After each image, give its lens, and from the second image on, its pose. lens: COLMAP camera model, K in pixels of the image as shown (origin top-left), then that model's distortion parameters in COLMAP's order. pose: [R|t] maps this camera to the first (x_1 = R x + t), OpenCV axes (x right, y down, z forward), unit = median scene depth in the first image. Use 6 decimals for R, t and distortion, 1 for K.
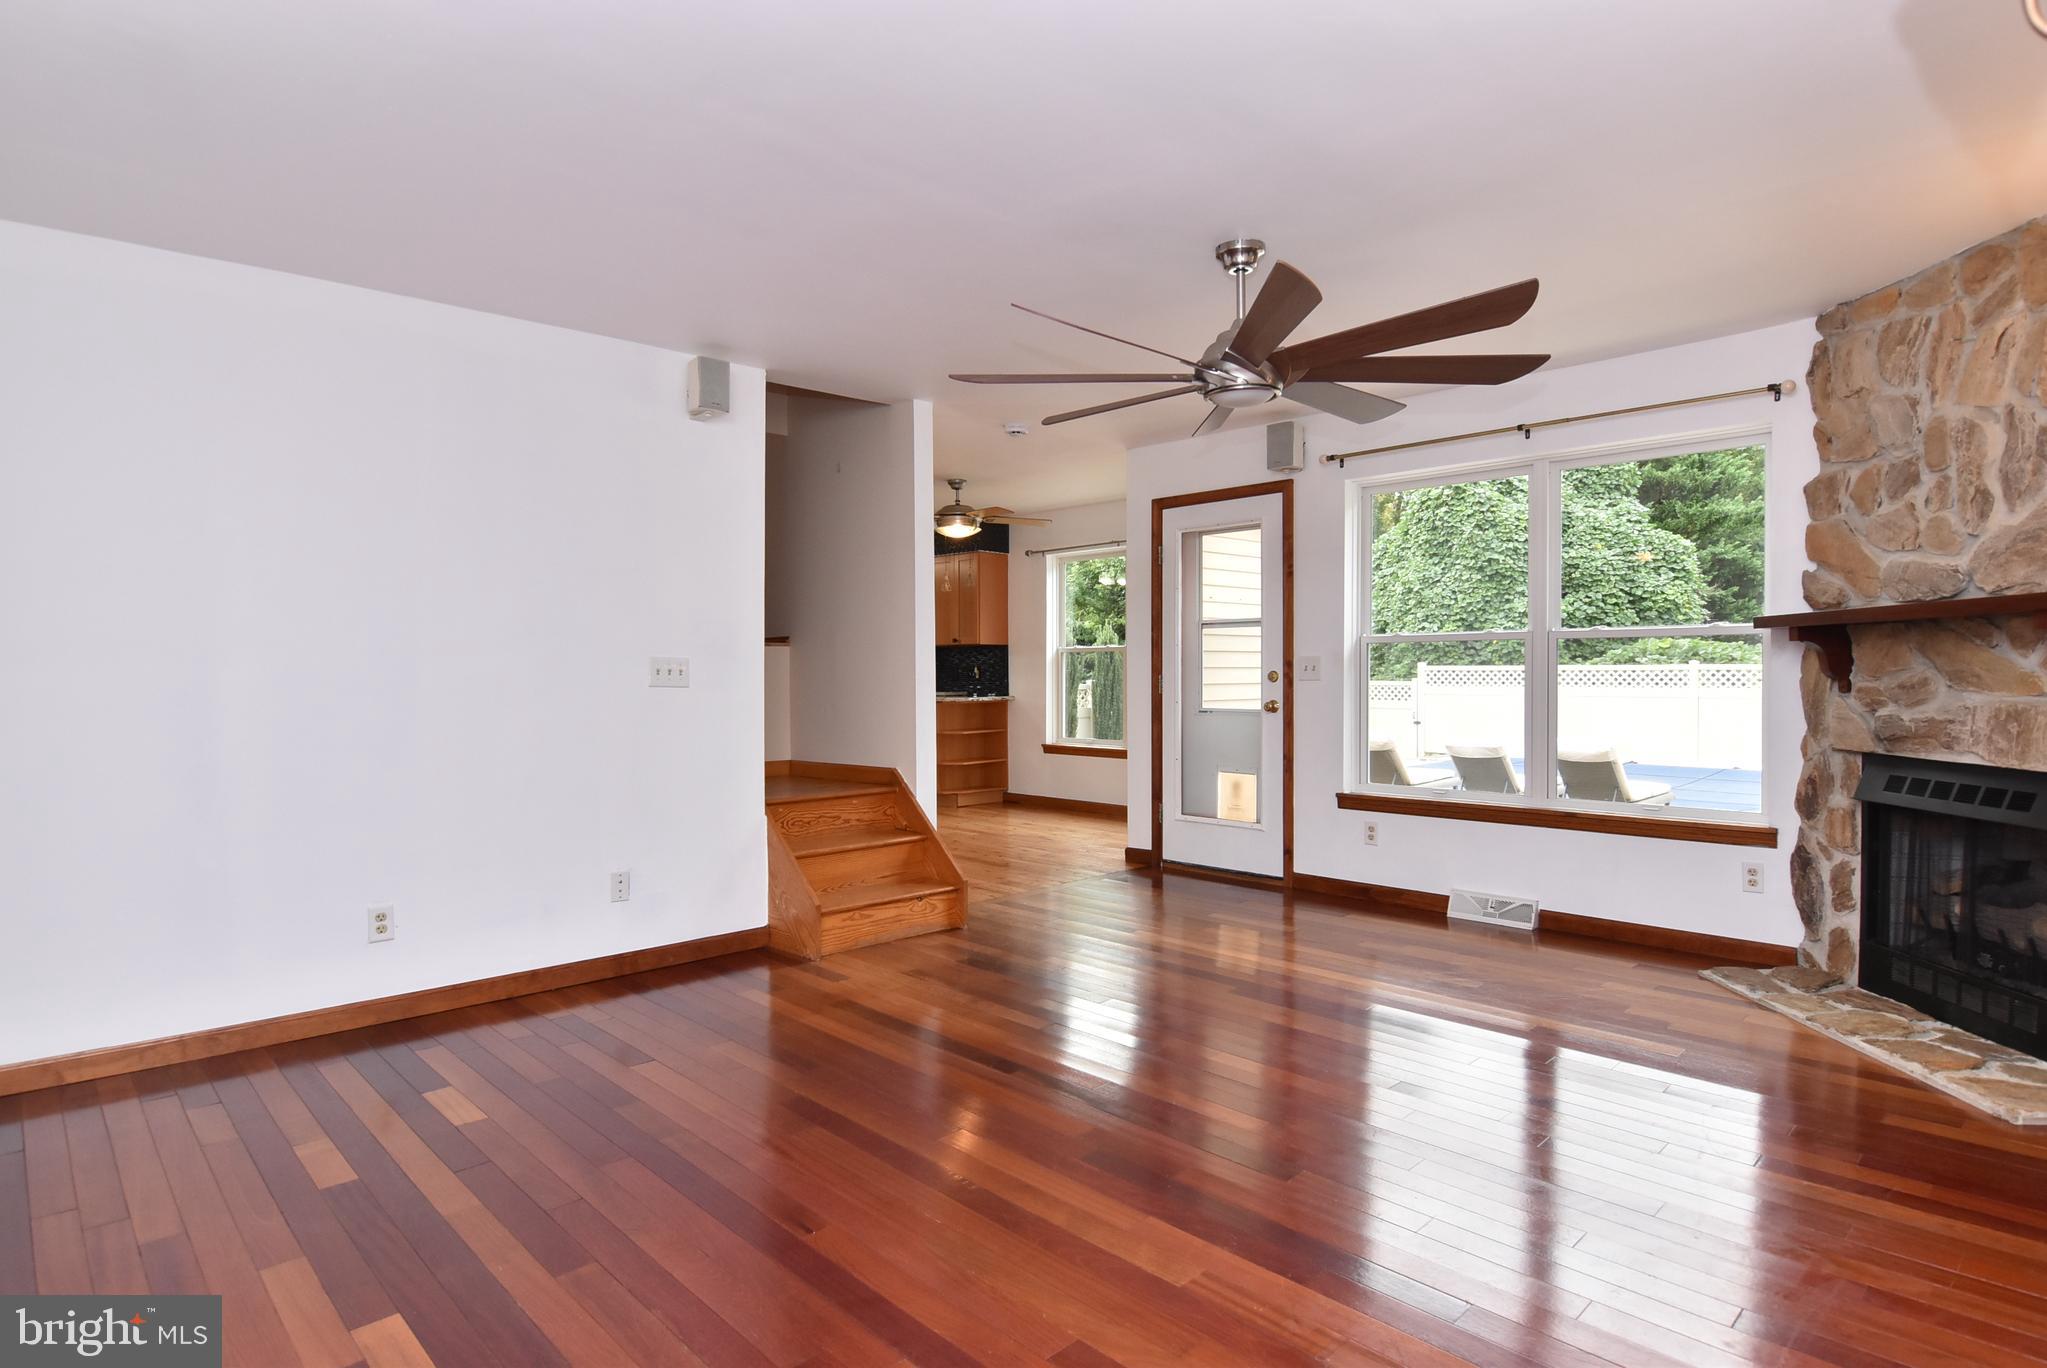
lens RADIAL K [[1095.5, 0, 1023.6], [0, 1095.5, 680.2], [0, 0, 1]] dist [-0.013647, -0.001432]
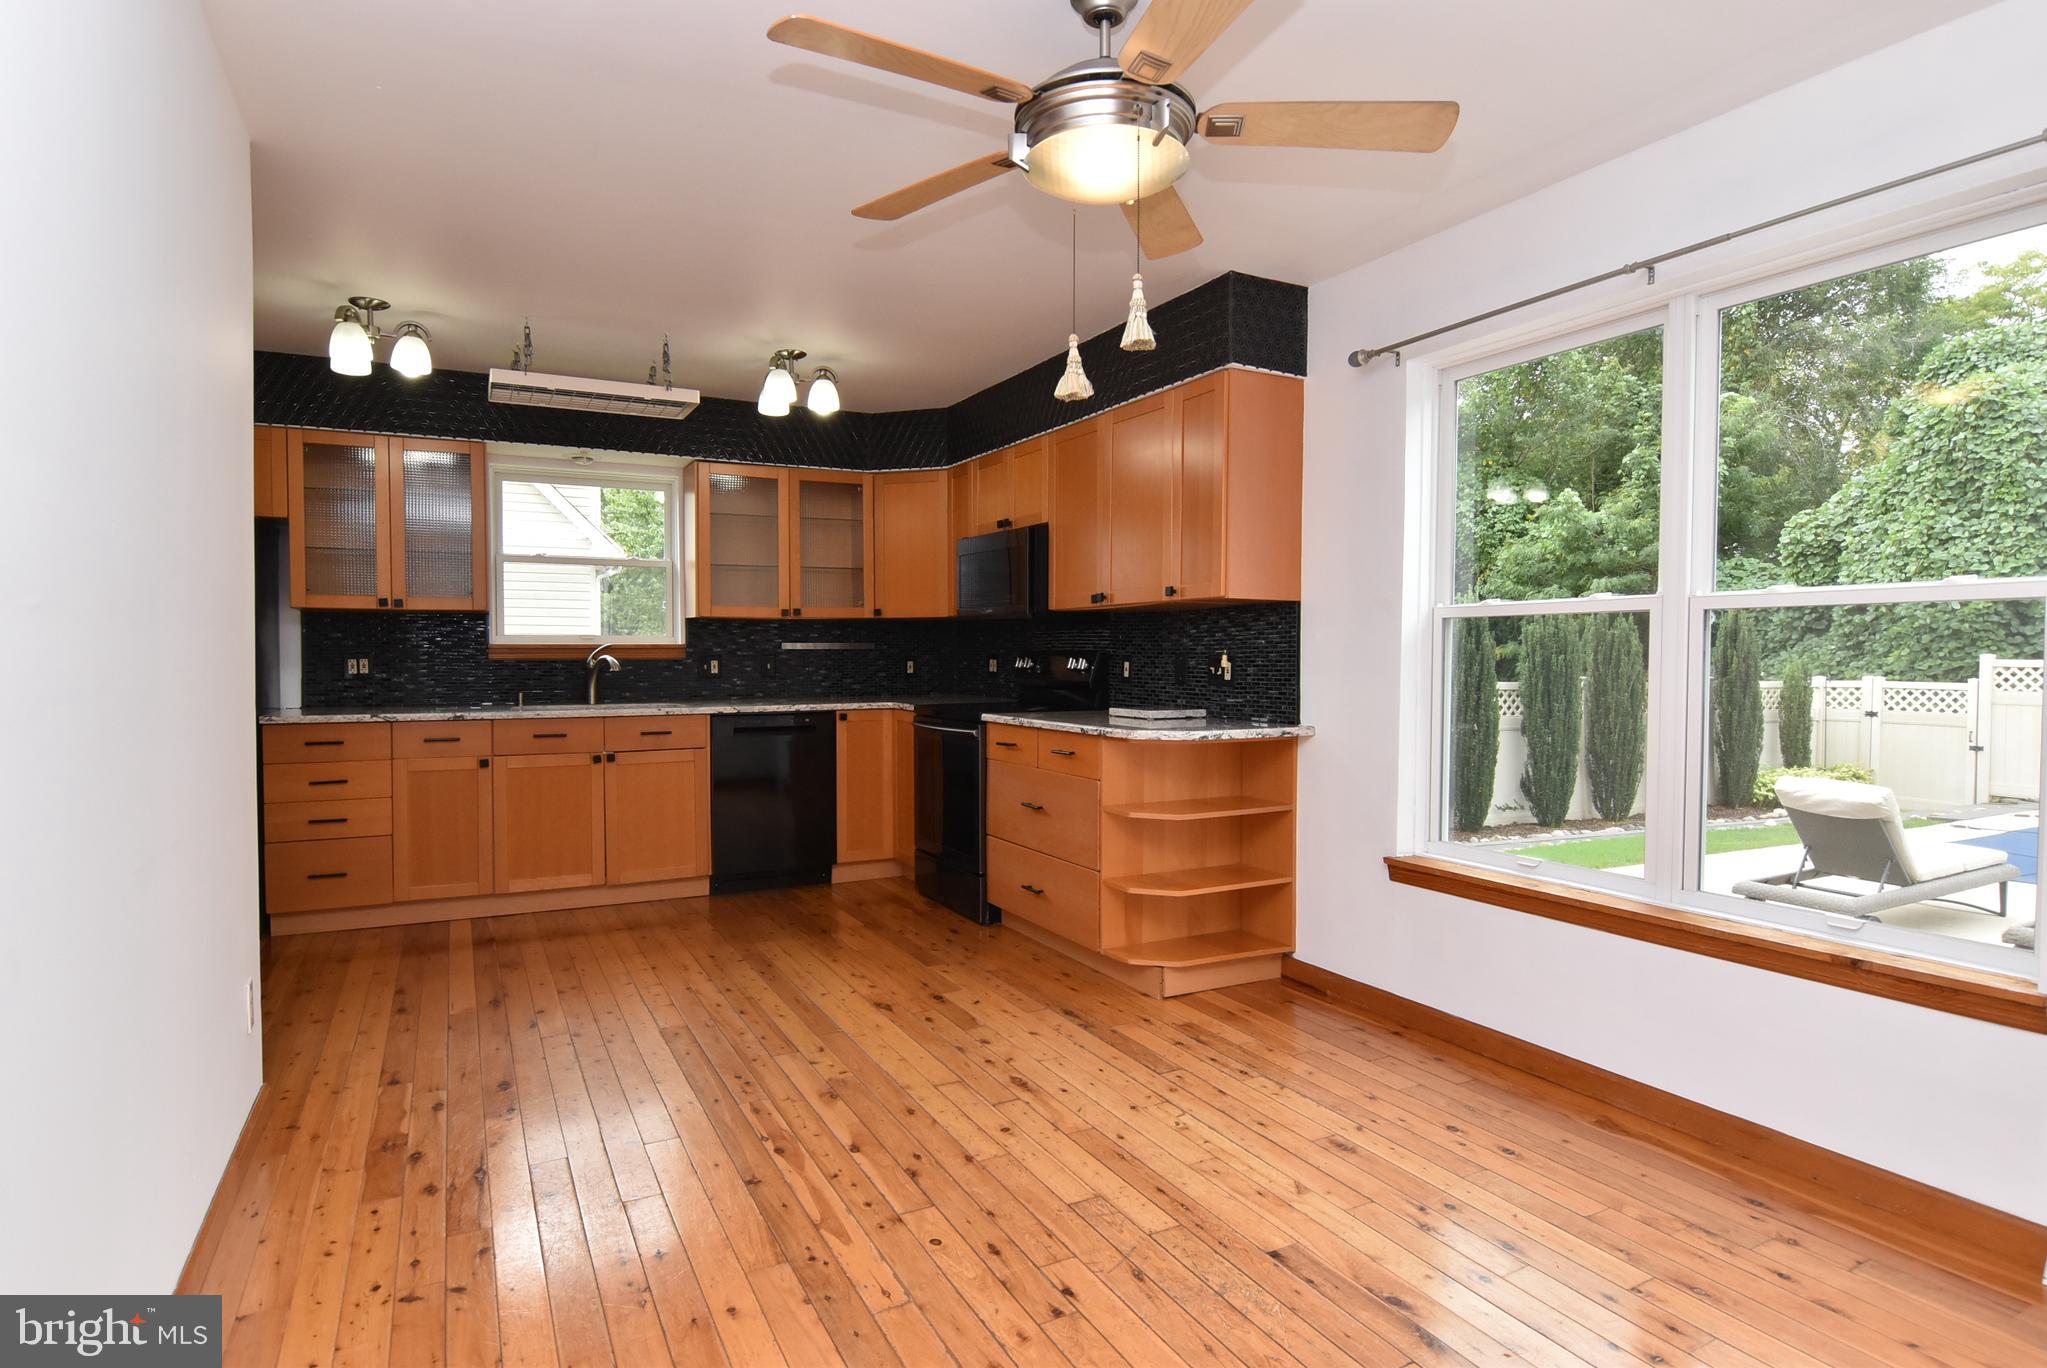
lens RADIAL K [[1095.5, 0, 1033.0], [0, 1095.5, 686.7], [0, 0, 1]] dist [-0.013647, -0.001432]
pose [[0.962851, 0.017269, -0.269480, 0.000381], [-0.012261, 0.999720, 0.020255, -0.007682], [0.269754, -0.016198, 0.962793, 0.566742]]
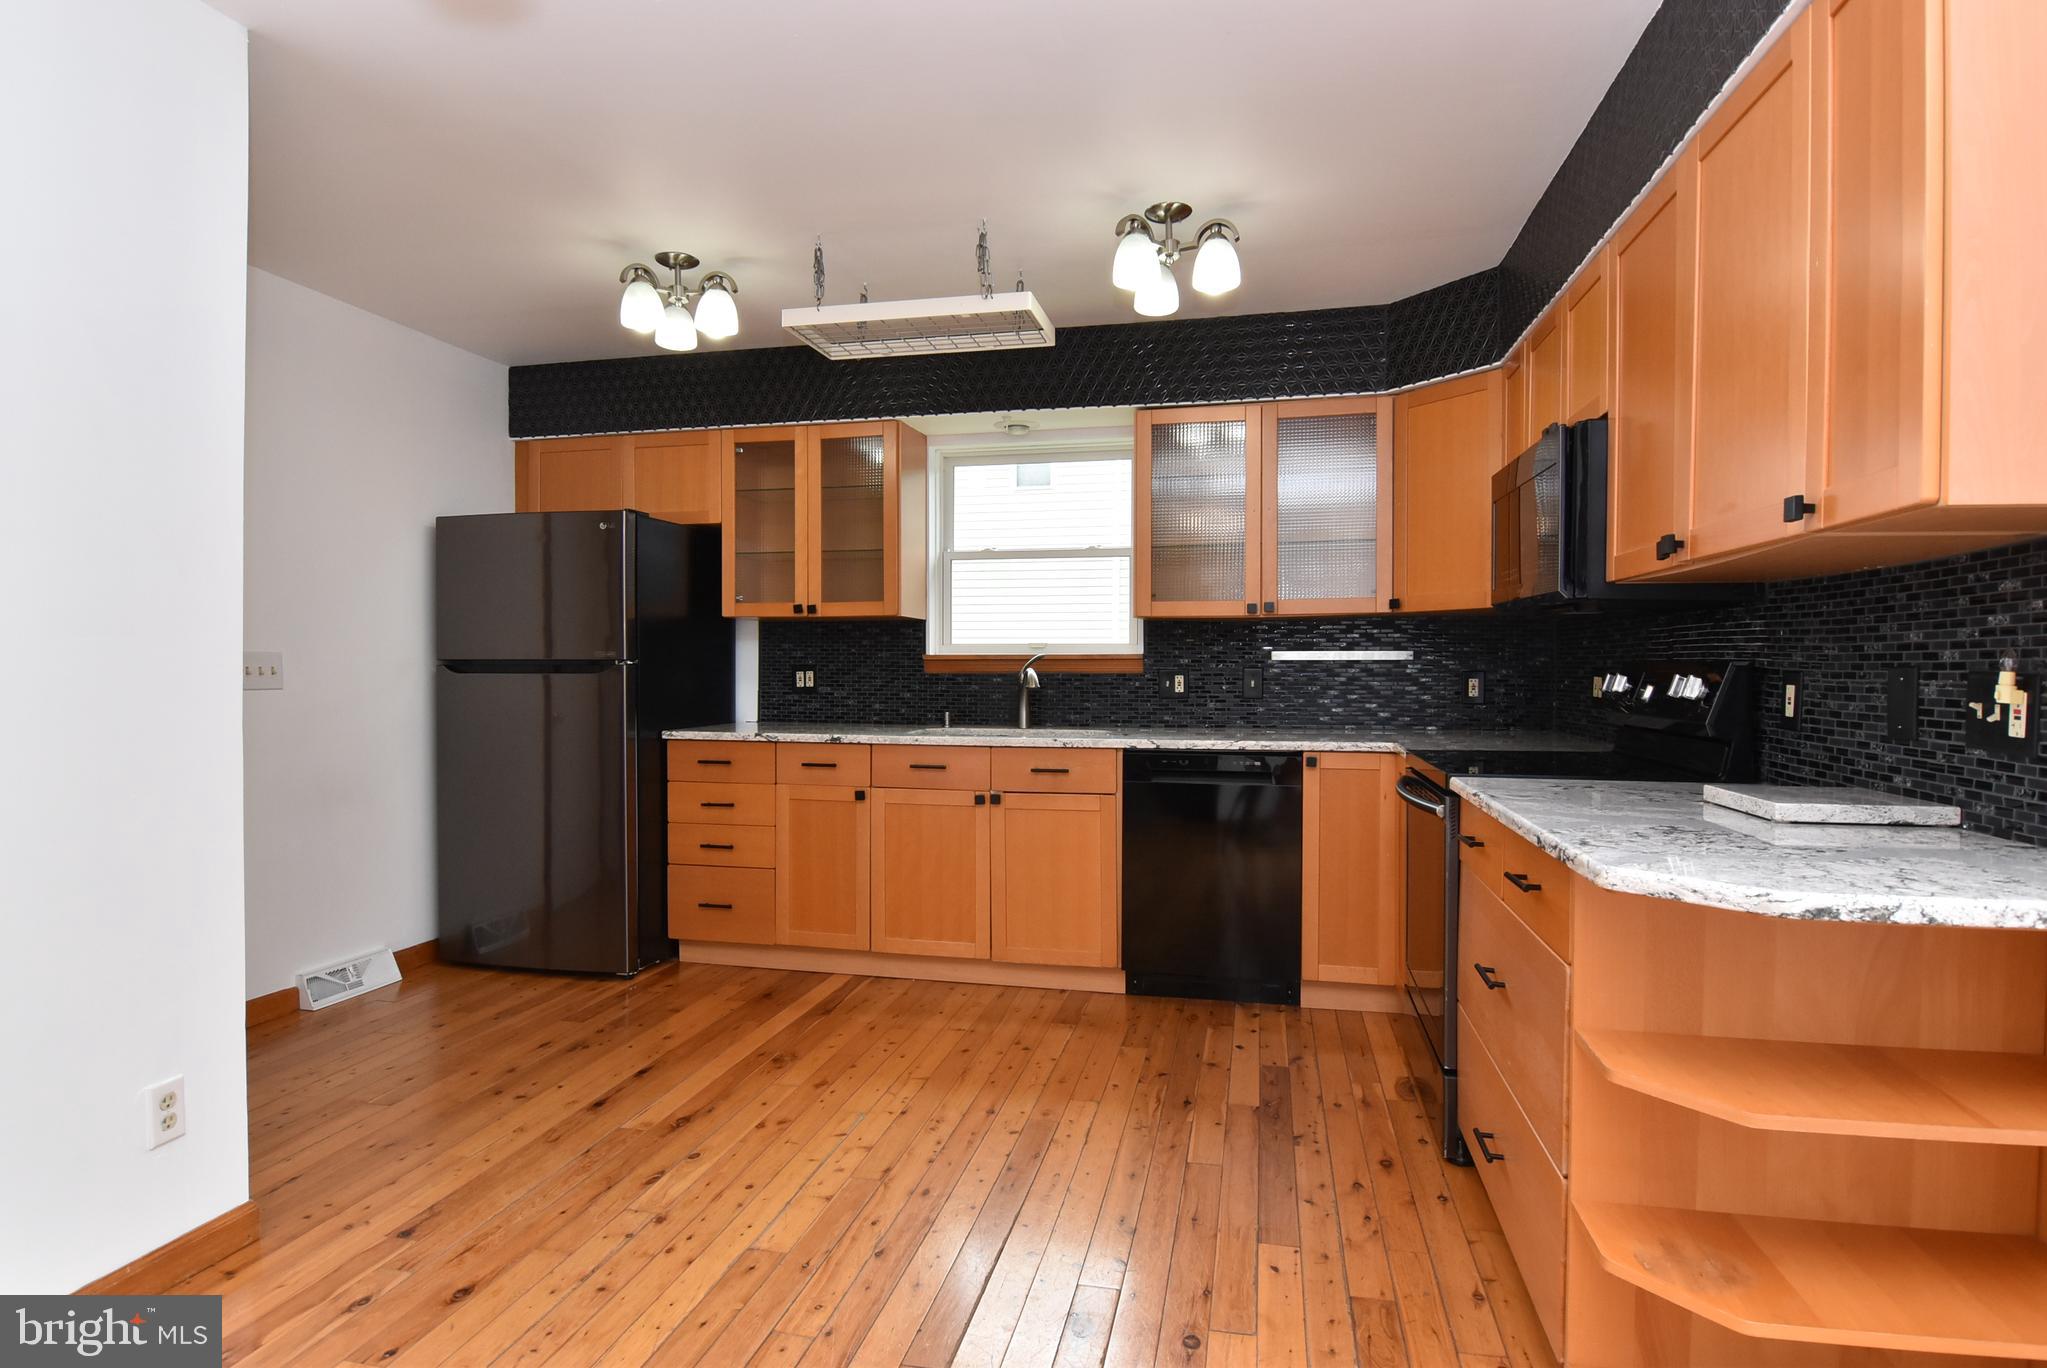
lens RADIAL K [[1095.5, 0, 1022.1], [0, 1095.5, 683.8], [0, 0, 1]] dist [-0.013647, -0.001432]
pose [[0.560478, 0.023567, -0.827834, 0.007196], [-0.018011, 0.999705, 0.016265, -0.010213], [0.827973, 0.005793, 0.560738, 0.771189]]
